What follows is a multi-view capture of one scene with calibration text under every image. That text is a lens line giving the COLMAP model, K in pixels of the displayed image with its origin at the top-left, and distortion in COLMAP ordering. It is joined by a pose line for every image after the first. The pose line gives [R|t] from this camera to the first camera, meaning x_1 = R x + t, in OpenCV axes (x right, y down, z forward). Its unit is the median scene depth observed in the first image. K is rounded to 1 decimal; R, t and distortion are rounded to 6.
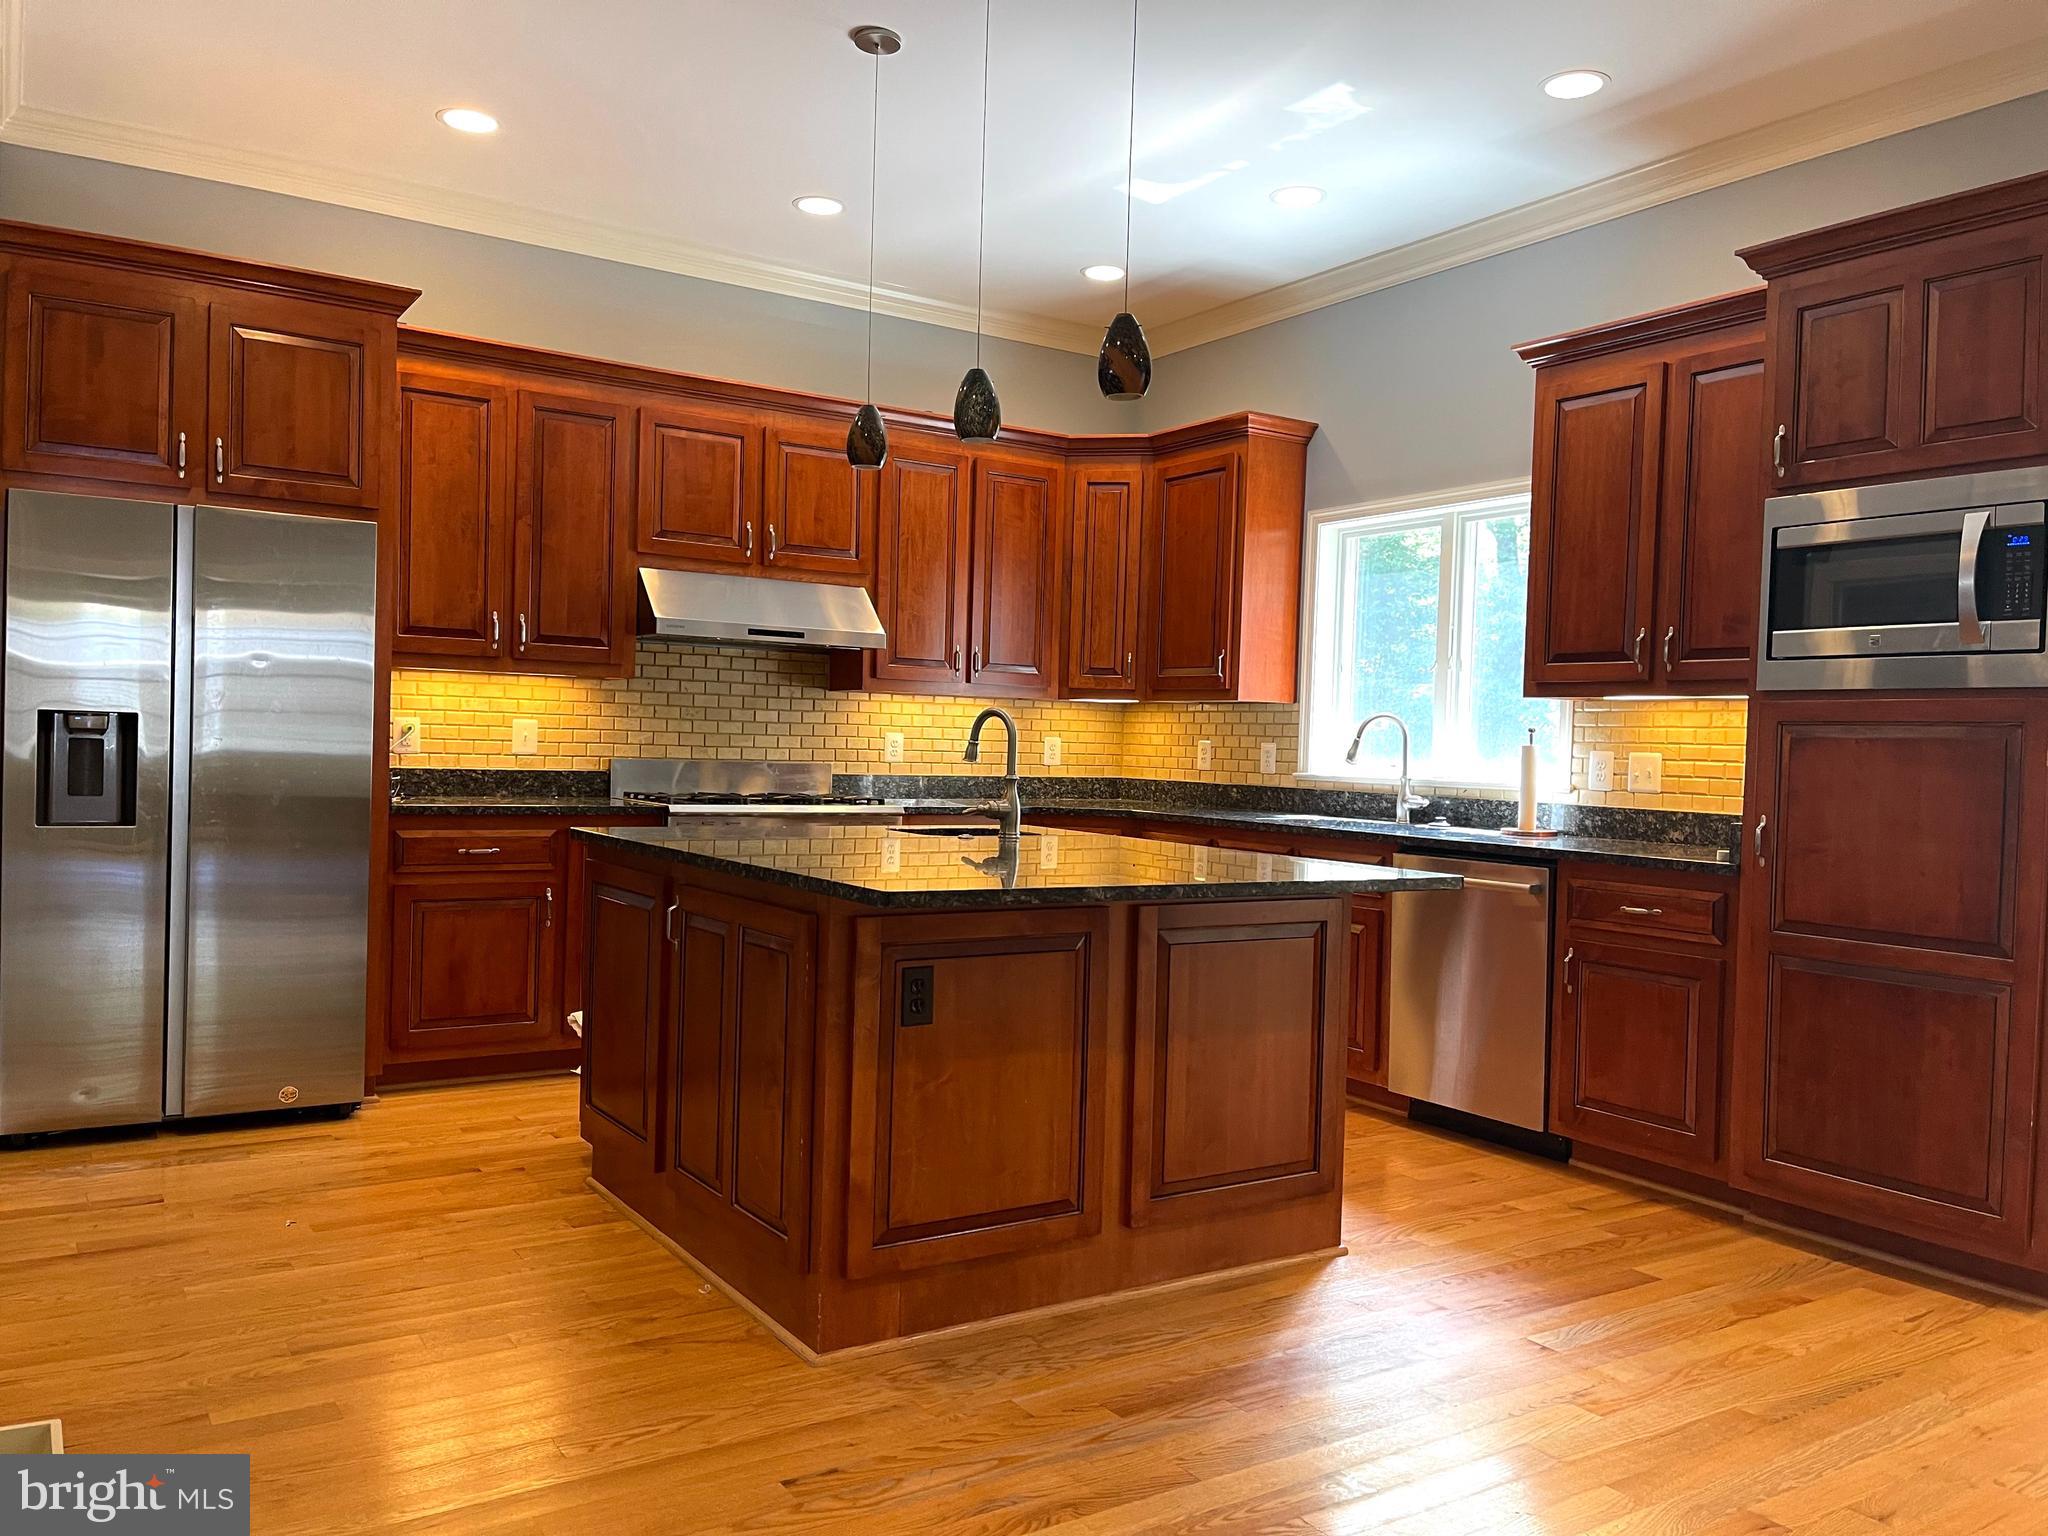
lens RADIAL K [[1538.2, 0, 1025.4], [0, 1538.2, 783.6], [0, 0, 1]] dist [-0.014131, -0.005723]
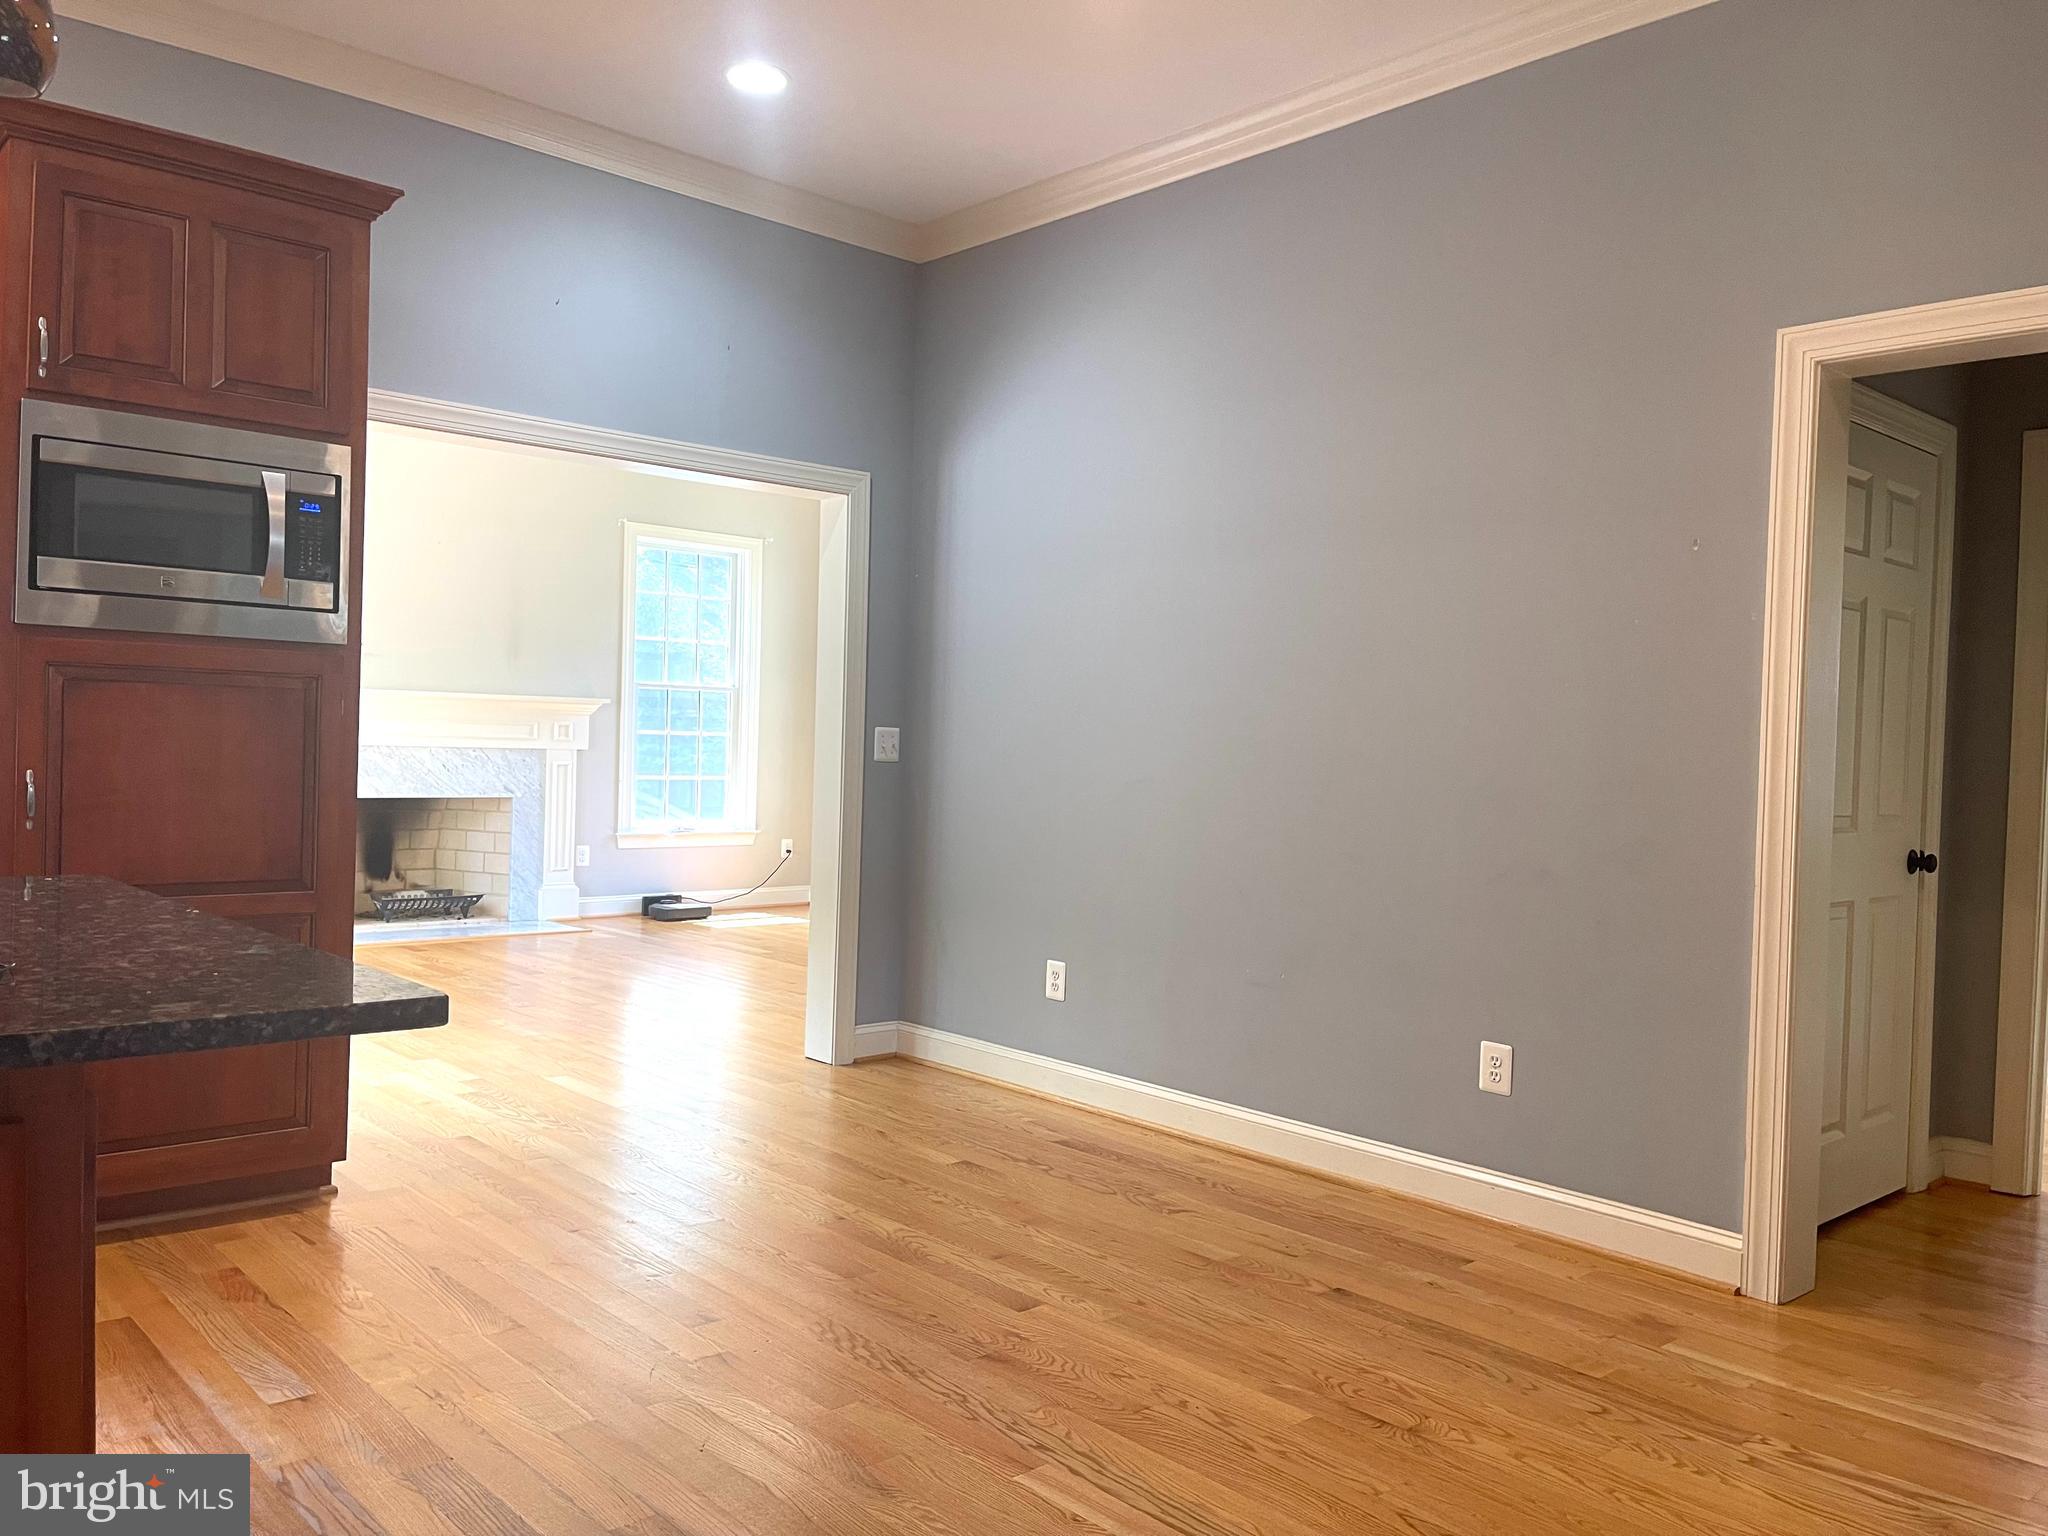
lens RADIAL K [[1538.2, 0, 1024.8], [0, 1538.2, 773.8], [0, 0, 1]] dist [-0.014131, -0.005723]
pose [[-0.159516, -0.049851, 0.985936, -0.493577], [-0.010730, 0.998753, 0.048763, -0.027279], [-0.987137, -0.002801, -0.159852, 0.641773]]
